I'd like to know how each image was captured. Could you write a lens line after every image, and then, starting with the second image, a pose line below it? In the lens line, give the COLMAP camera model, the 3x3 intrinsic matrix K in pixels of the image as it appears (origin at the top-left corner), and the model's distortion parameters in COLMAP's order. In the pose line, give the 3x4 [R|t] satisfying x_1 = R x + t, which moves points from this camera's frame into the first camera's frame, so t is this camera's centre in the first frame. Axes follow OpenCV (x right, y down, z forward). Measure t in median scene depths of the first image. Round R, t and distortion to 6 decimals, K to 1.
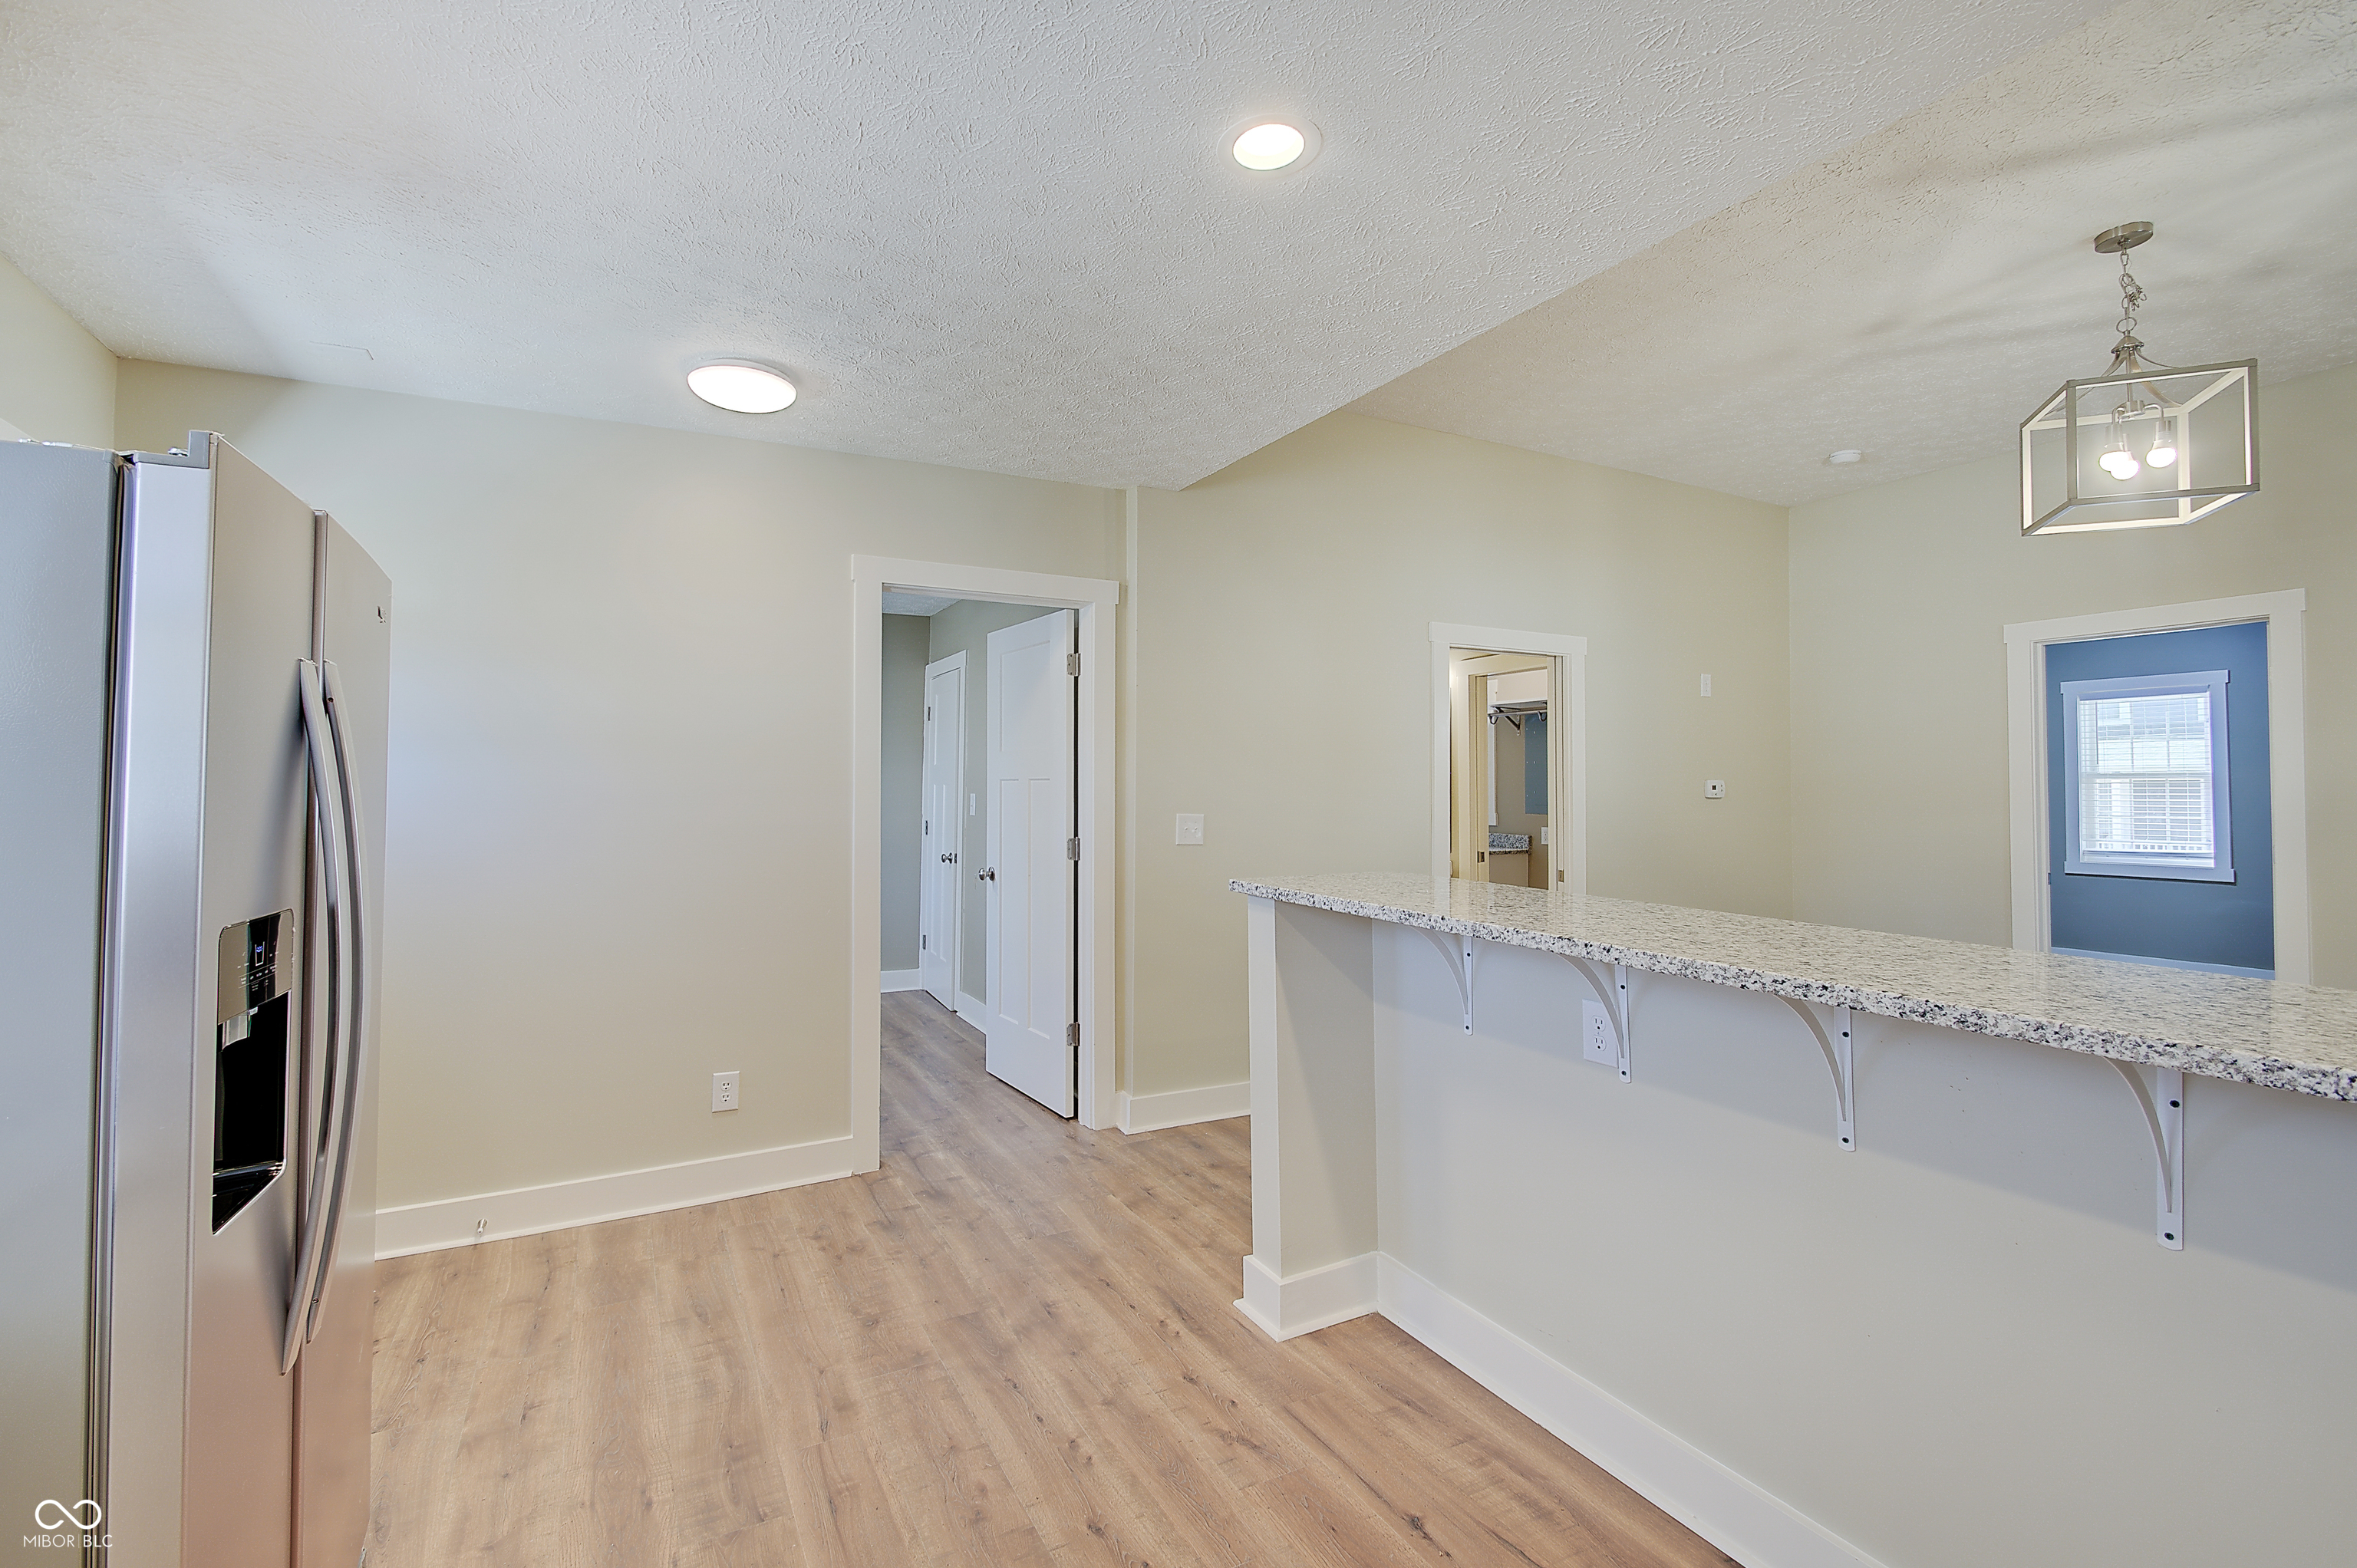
lens RADIAL K [[1021.1, 0, 1154.1], [0, 1021.1, 776.7], [0, 0, 1]] dist [0.017467, -0.012307]
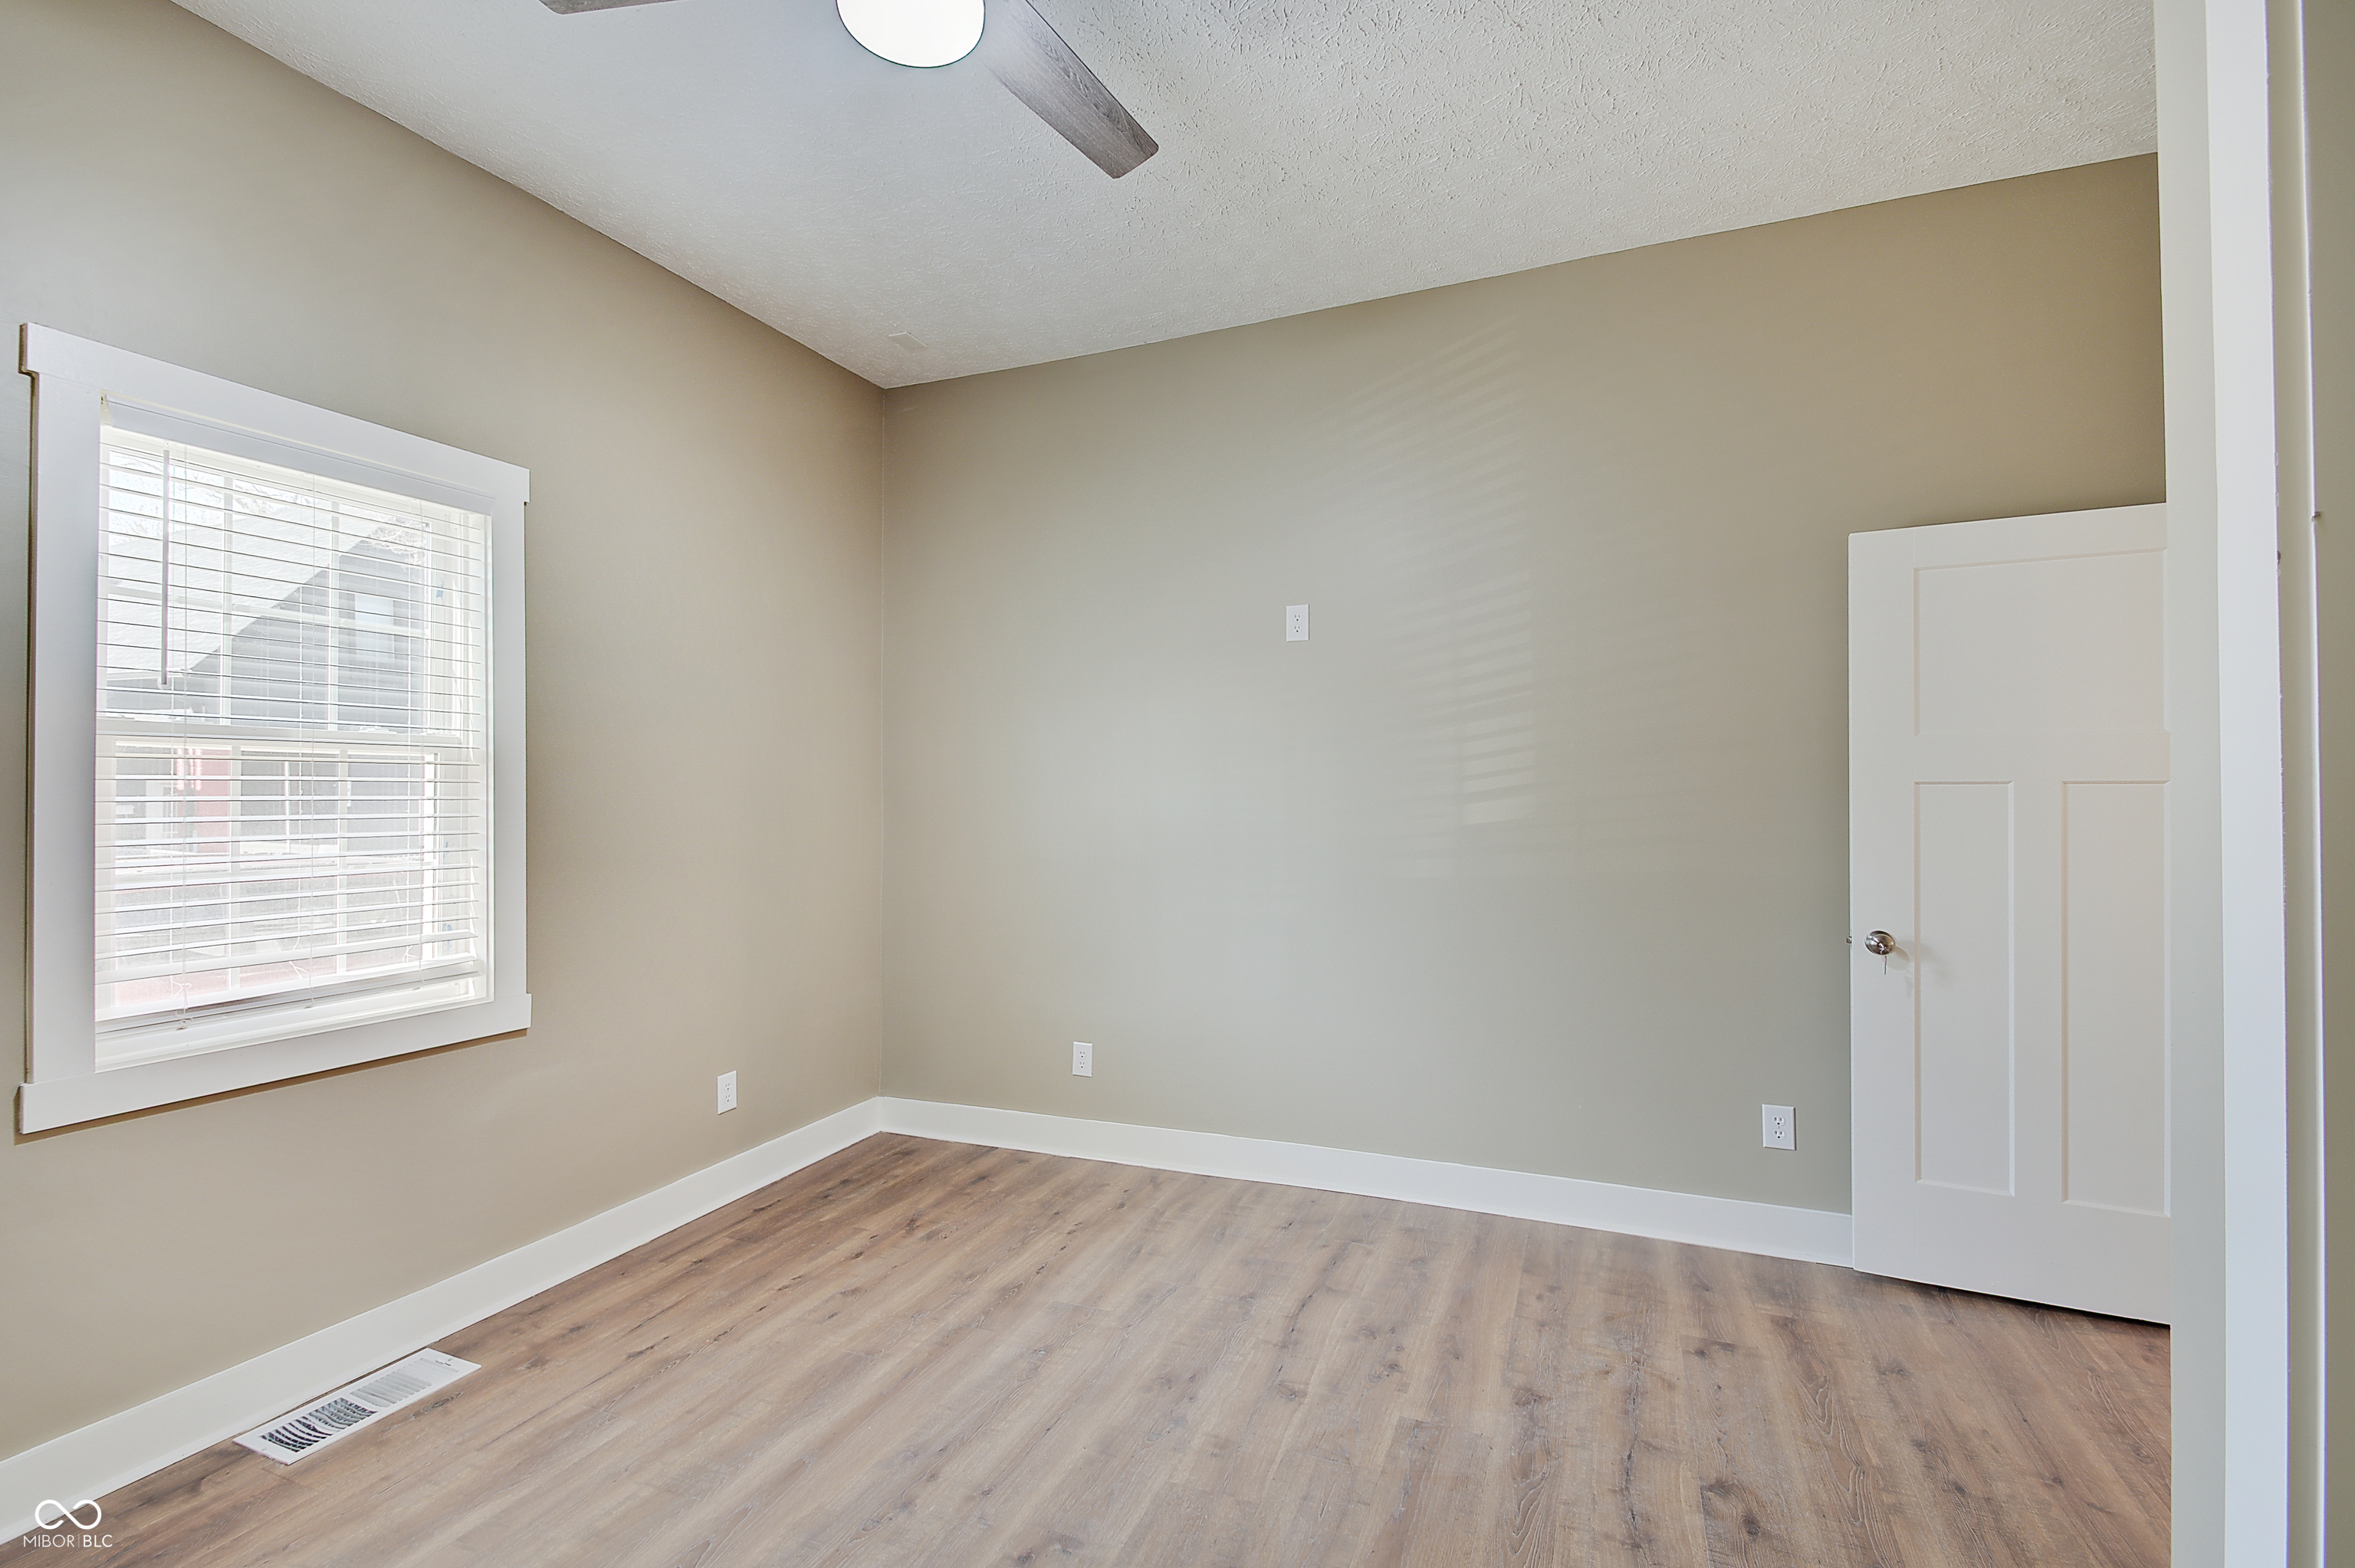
lens RADIAL K [[1020.2, 0, 1180.1], [0, 1020.2, 800.8], [0, 0, 1]] dist [0.017467, -0.012307]
pose [[-0.647603, 0.003158, 0.761971, -1.128585], [-0.008711, 0.999895, -0.011547, -0.002203], [-0.761928, -0.014116, -0.647508, 1.545002]]
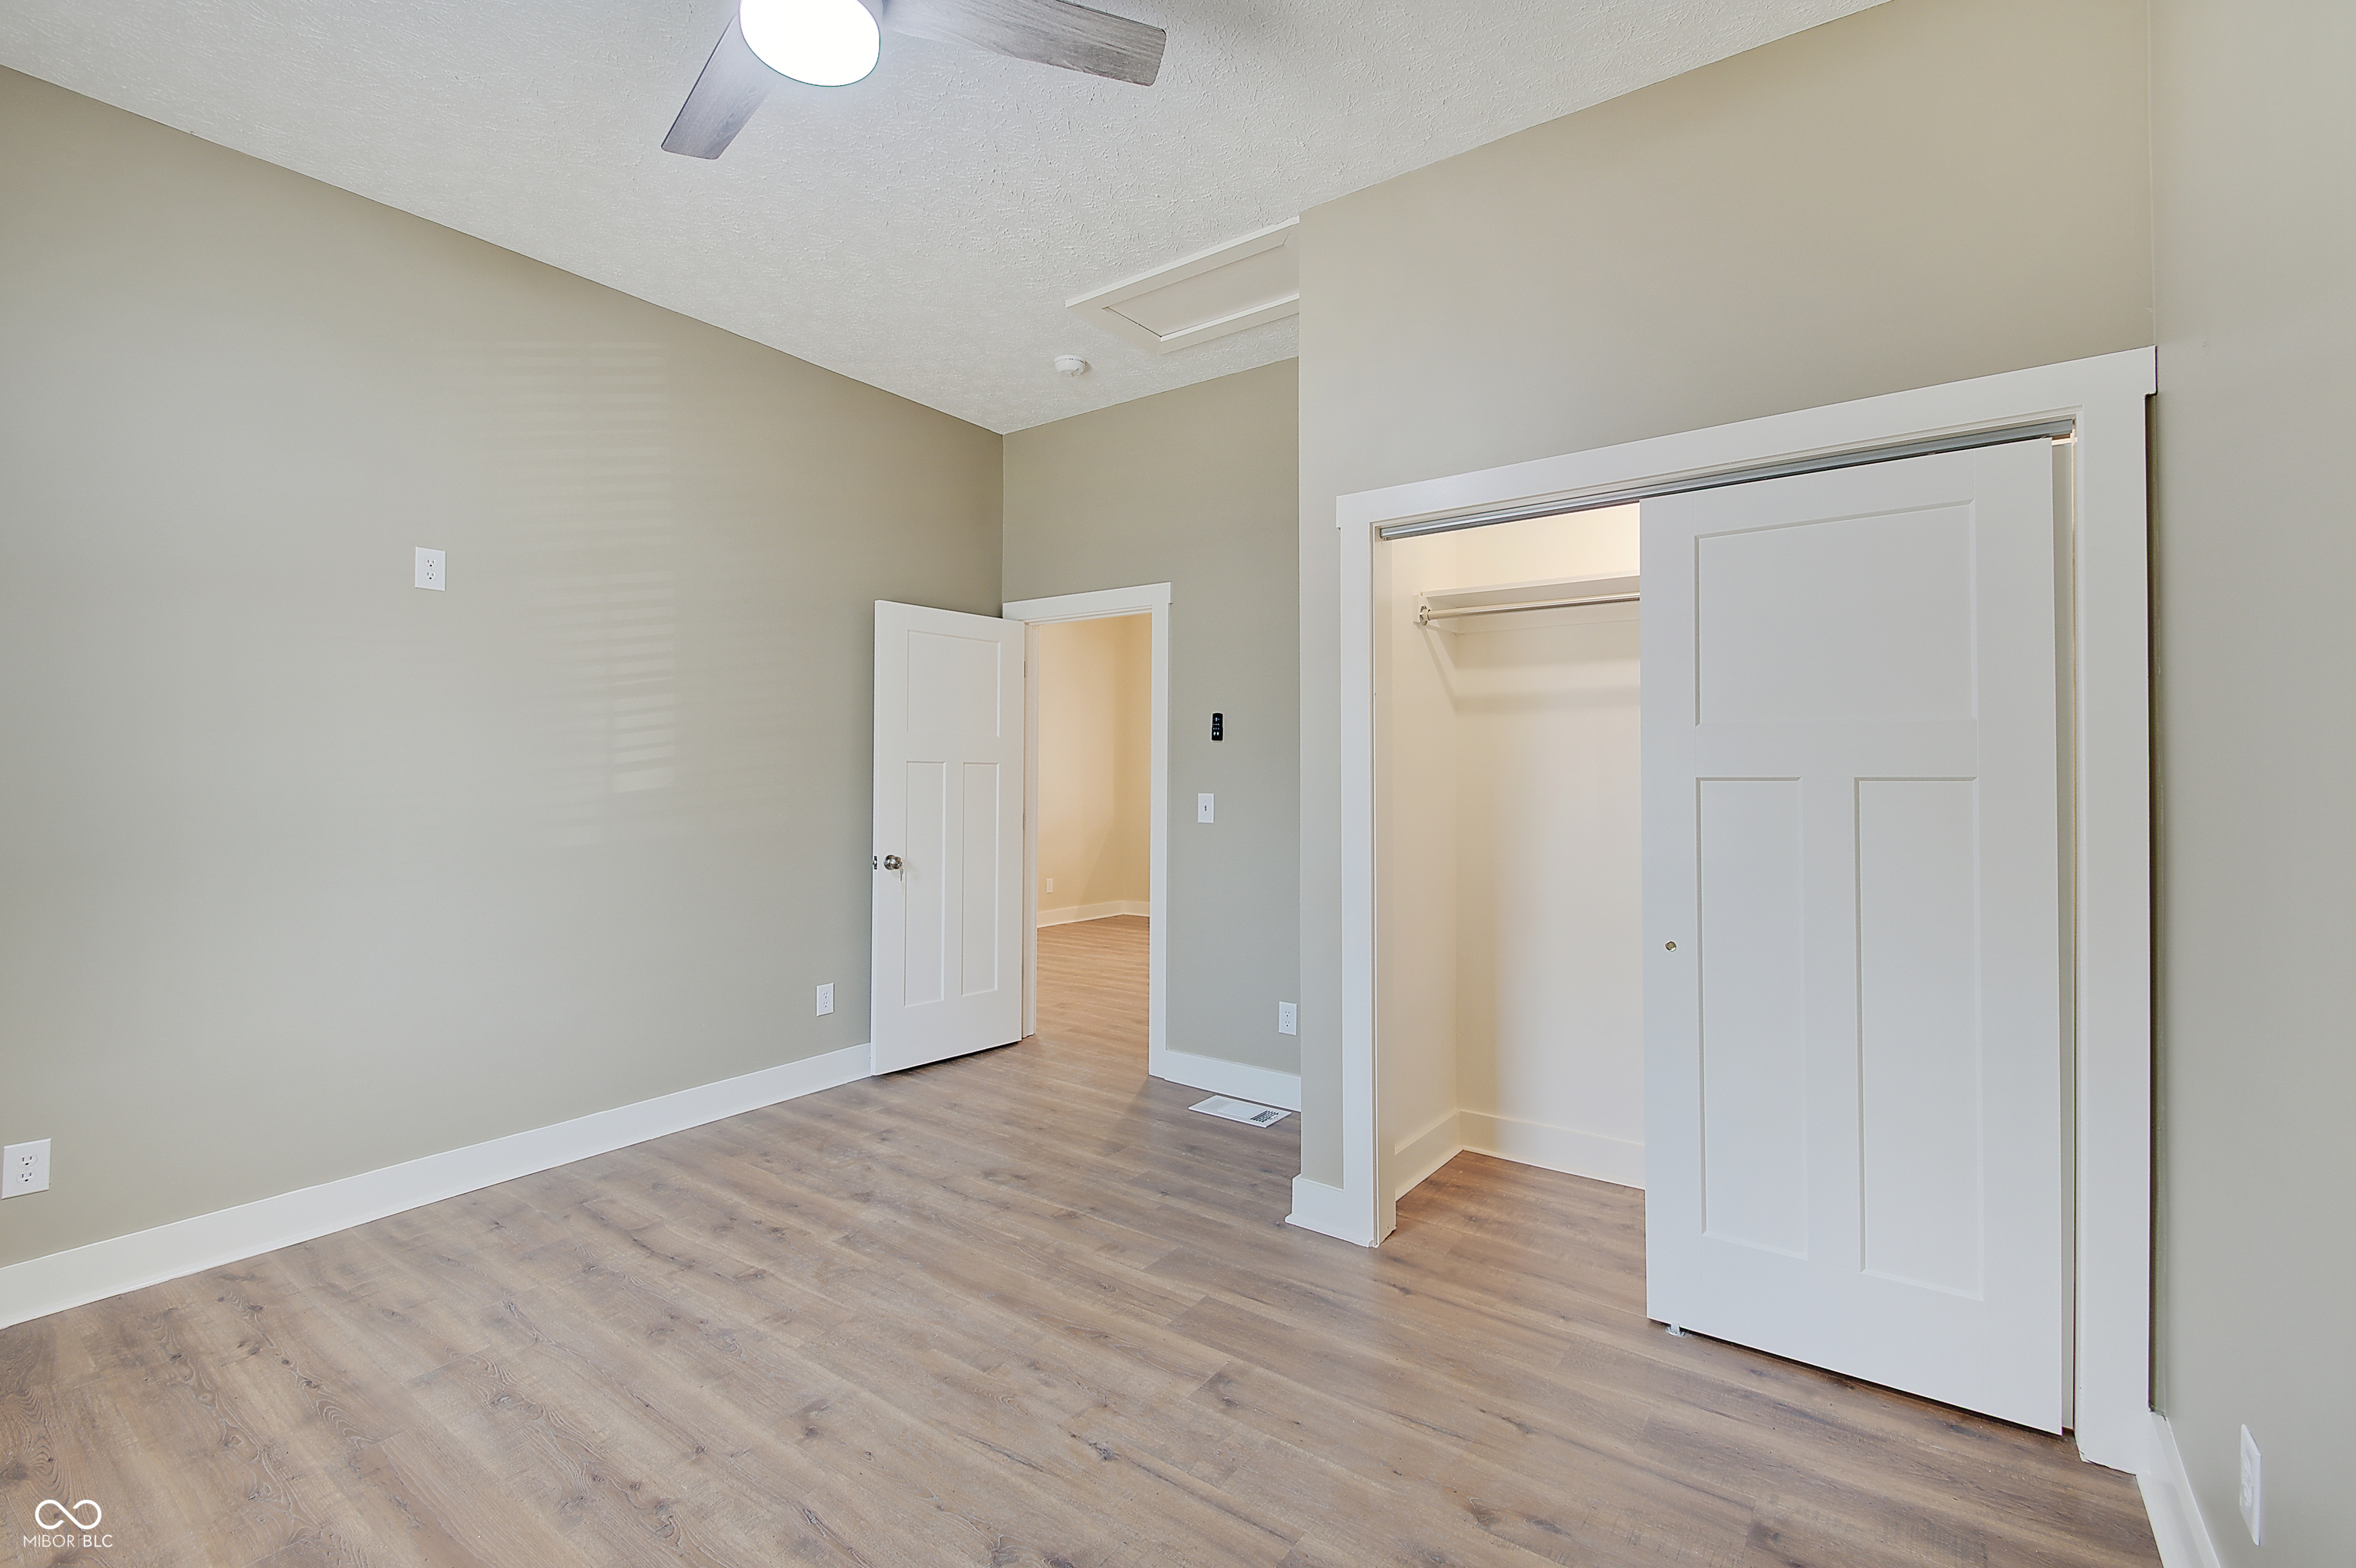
lens RADIAL K [[1020.6, 0, 1145.9], [0, 1020.6, 746.2], [0, 0, 1]] dist [0.017467, -0.012307]
pose [[-0.900264, -0.017569, -0.434989, -0.376525], [0.000712, 0.999124, -0.041830, 0.007335], [0.435343, -0.037968, -0.899464, 2.039628]]
